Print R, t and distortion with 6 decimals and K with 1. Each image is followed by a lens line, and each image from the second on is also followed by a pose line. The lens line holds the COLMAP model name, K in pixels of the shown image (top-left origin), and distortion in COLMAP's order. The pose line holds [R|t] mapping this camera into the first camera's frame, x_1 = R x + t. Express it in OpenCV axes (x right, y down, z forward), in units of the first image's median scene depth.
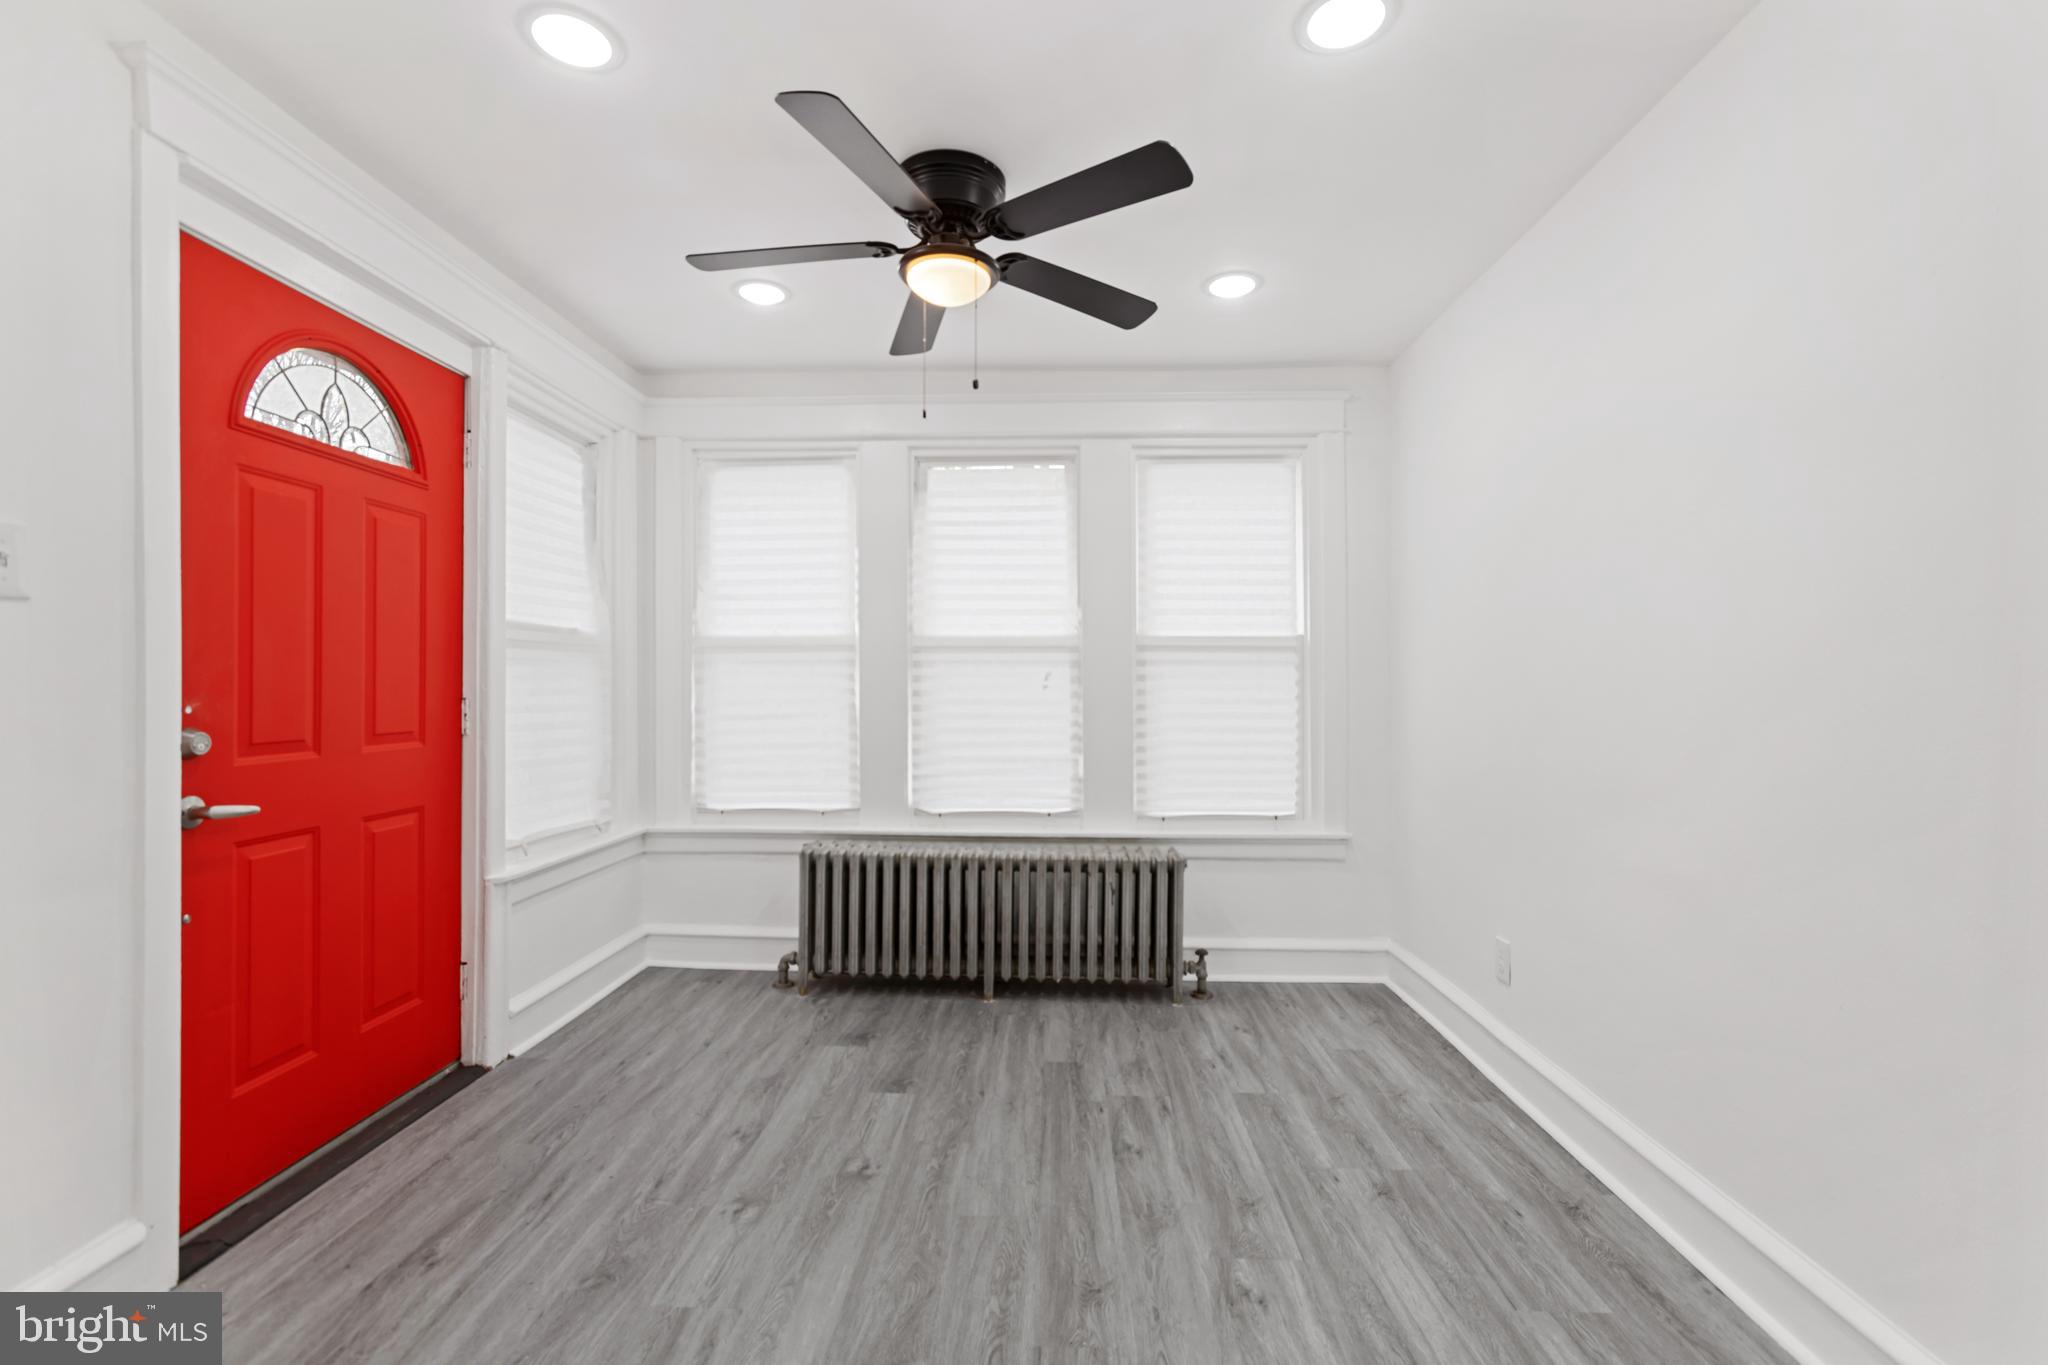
lens RADIAL K [[912.8, 0, 1030.0], [0, 912.8, 680.0], [0, 0, 1]] dist [0.003335, 0.000154]
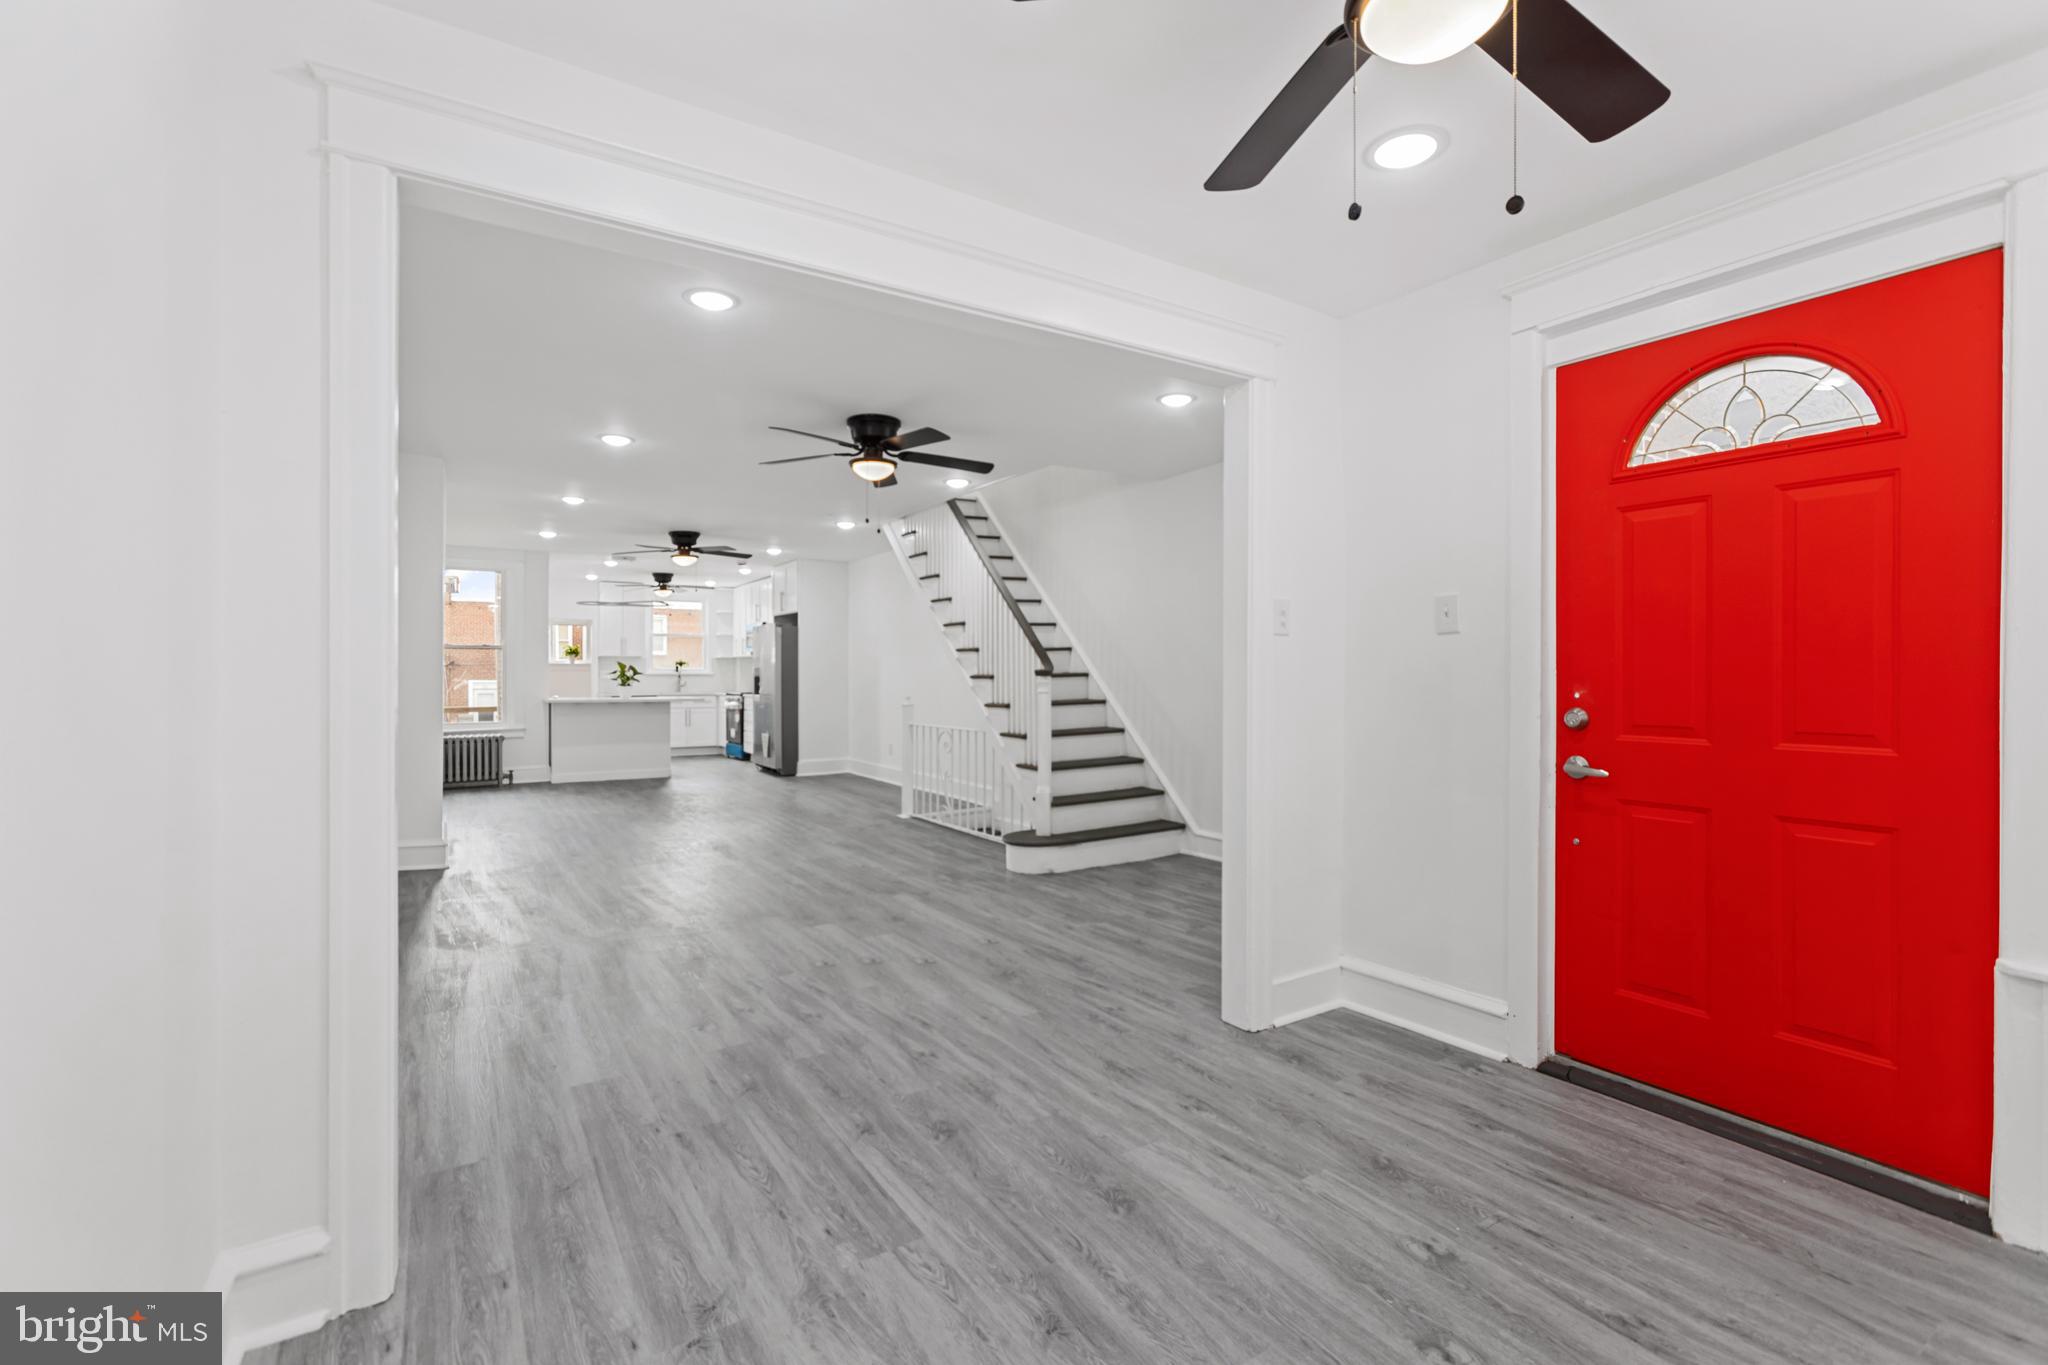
lens RADIAL K [[912.8, 0, 1024.5], [0, 912.8, 675.7], [0, 0, 1]] dist [0.003335, 0.000154]
pose [[-0.827138, -0.000704, -0.561998, 0.556184], [-0.000409, 1.000000, -0.000650, 0.002926], [0.561998, -0.000308, -0.827138, 1.580383]]
